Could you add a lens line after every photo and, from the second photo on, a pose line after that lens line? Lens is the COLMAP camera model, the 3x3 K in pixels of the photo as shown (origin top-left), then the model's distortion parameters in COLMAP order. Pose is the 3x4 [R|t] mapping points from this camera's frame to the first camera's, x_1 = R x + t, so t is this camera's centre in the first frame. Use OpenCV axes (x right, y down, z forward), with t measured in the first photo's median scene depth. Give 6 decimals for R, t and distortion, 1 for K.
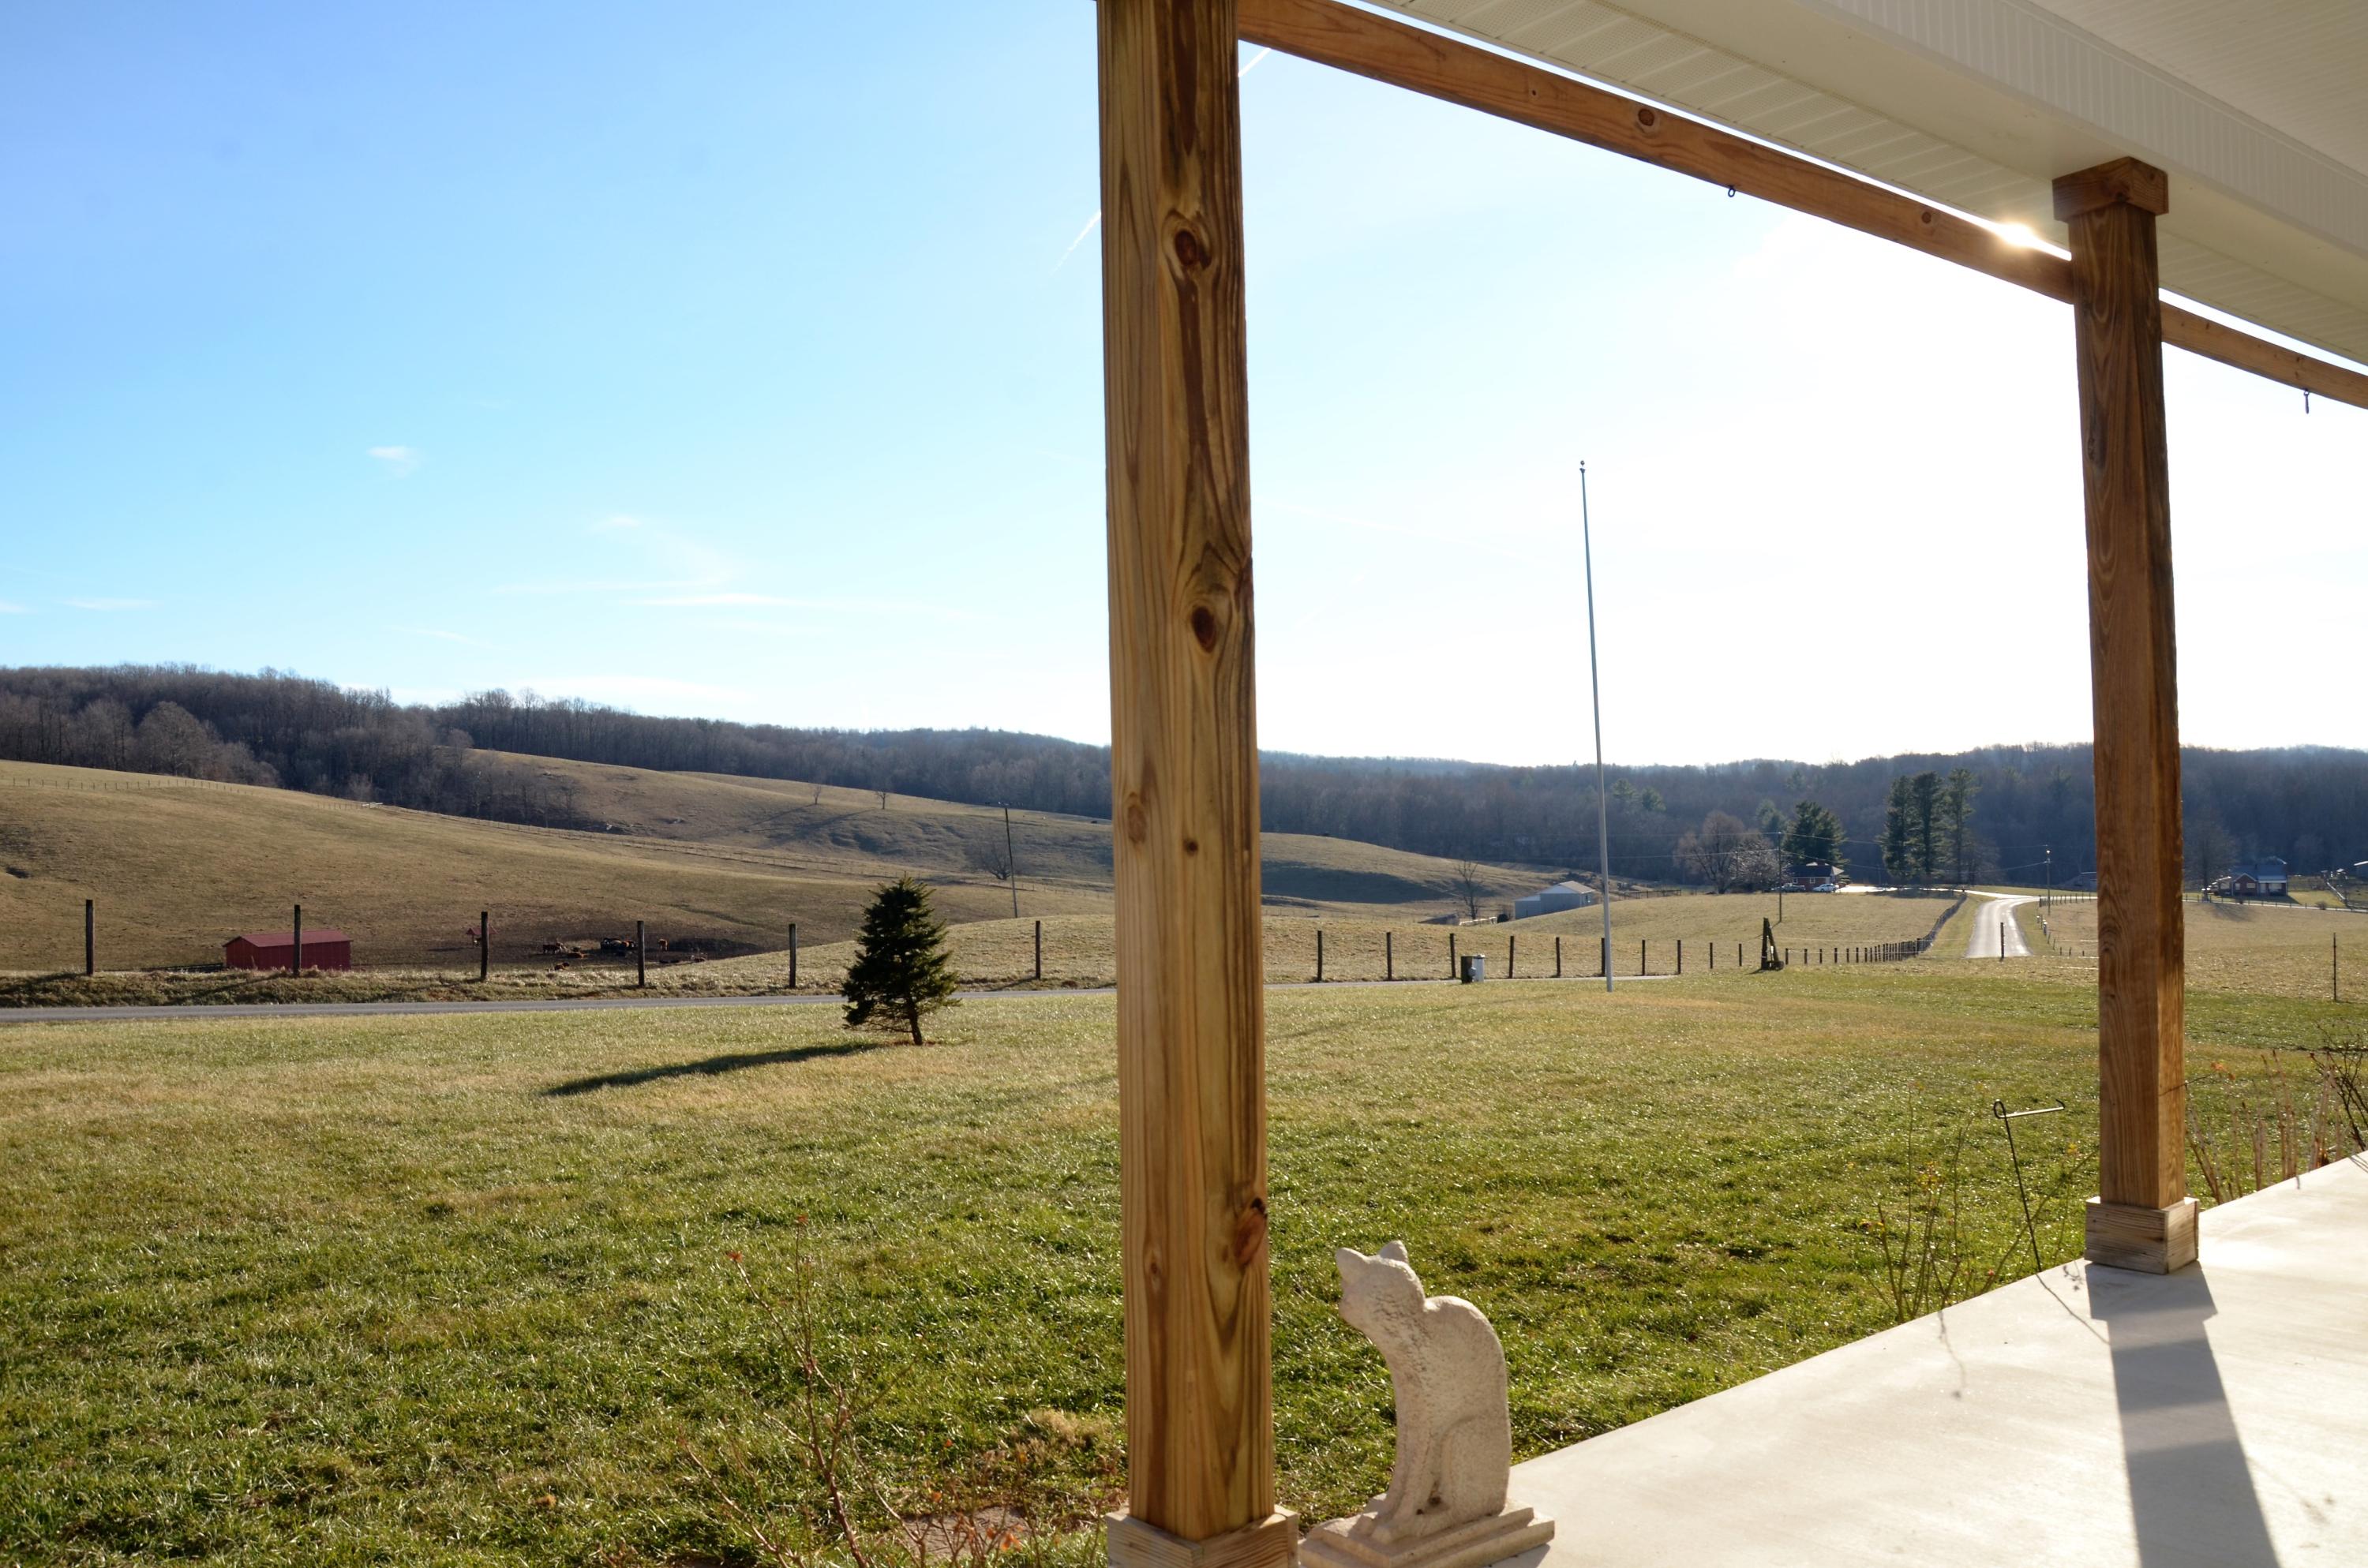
lens RADIAL K [[1867.9, 0, 1192.6], [0, 1867.9, 818.6], [0, 0, 1]] dist [-0.150899, 0.121239]
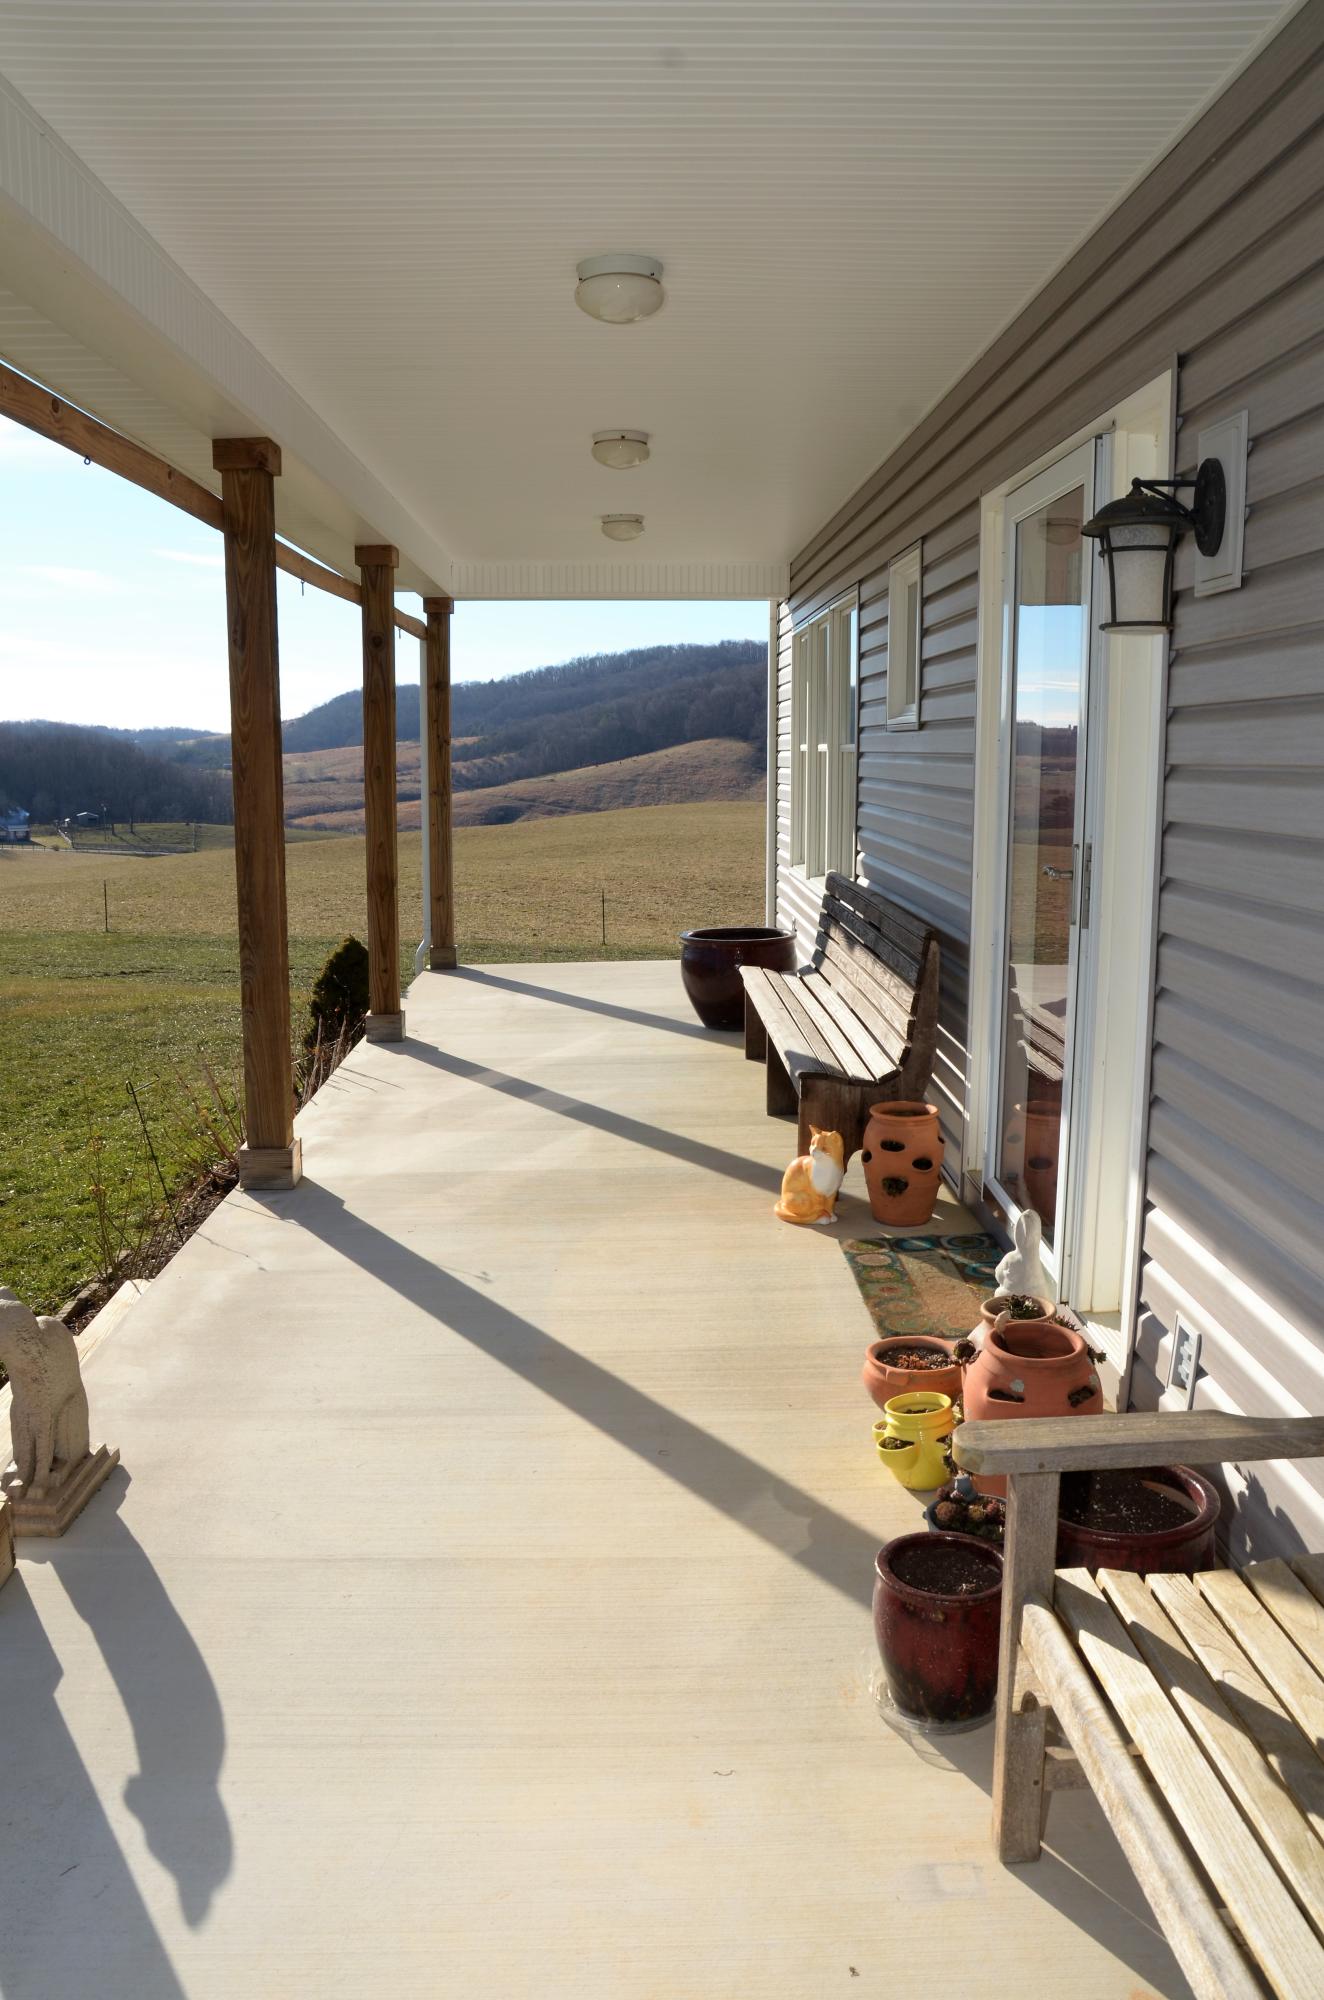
lens RADIAL K [[1577.9, 0, 662.0], [0, 1577.9, 1000.0], [0, 0, 1]] dist [-0.150899, 0.121239]
pose [[0.587710, -0.103010, 0.802488, -0.324034], [-0.015774, 0.990215, 0.138659, -0.095432], [-0.808918, -0.094150, 0.580334, -0.018875]]
